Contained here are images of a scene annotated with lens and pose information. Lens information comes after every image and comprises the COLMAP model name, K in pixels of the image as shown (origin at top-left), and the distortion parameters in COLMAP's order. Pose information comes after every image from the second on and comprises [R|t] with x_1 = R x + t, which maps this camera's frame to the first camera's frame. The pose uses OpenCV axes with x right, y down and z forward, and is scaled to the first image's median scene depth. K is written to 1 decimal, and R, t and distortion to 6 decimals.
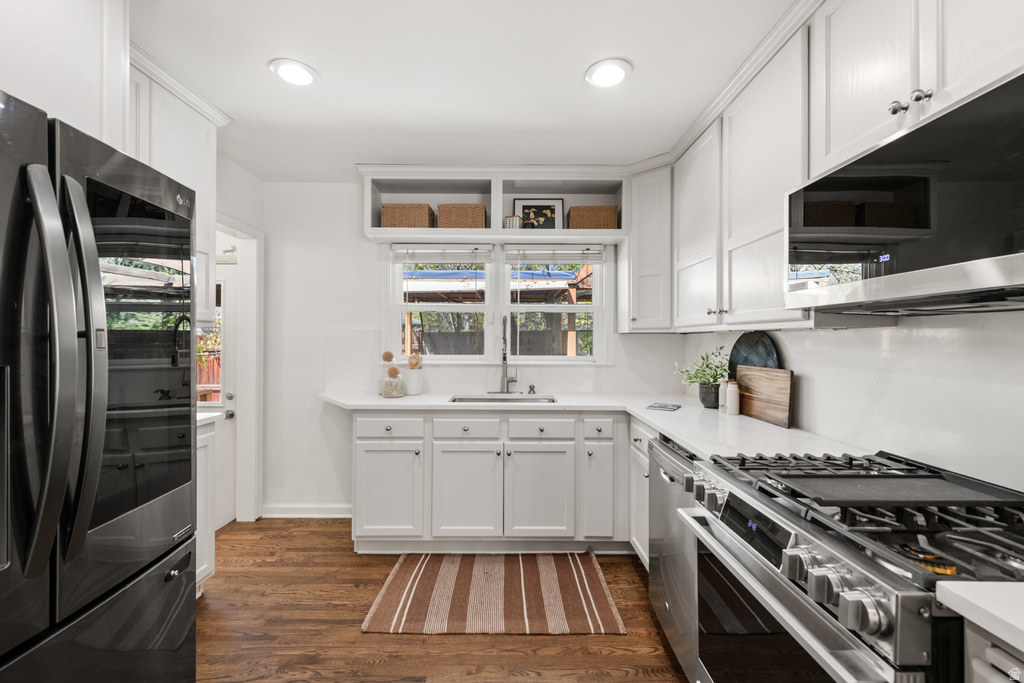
lens RADIAL K [[426.0, 0, 508.6], [0, 426.0, 341.8], [0, 0, 1]] dist [0.010082, -0.000384]
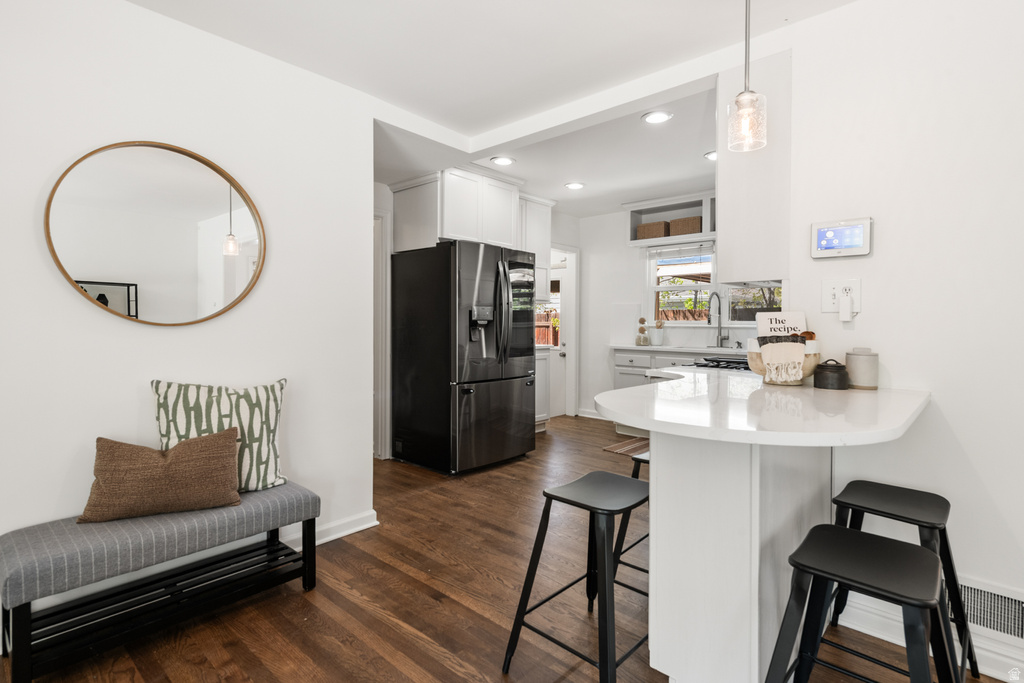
lens RADIAL K [[496.7, 0, 540.1], [0, 496.7, 336.7], [0, 0, 1]] dist [0.000241, 0.000040]
pose [[0.766244, 0.017799, -0.642304, 0.705760], [-0.002540, 0.999692, 0.024672, 0.056863], [0.642545, -0.017273, 0.766053, -0.749828]]
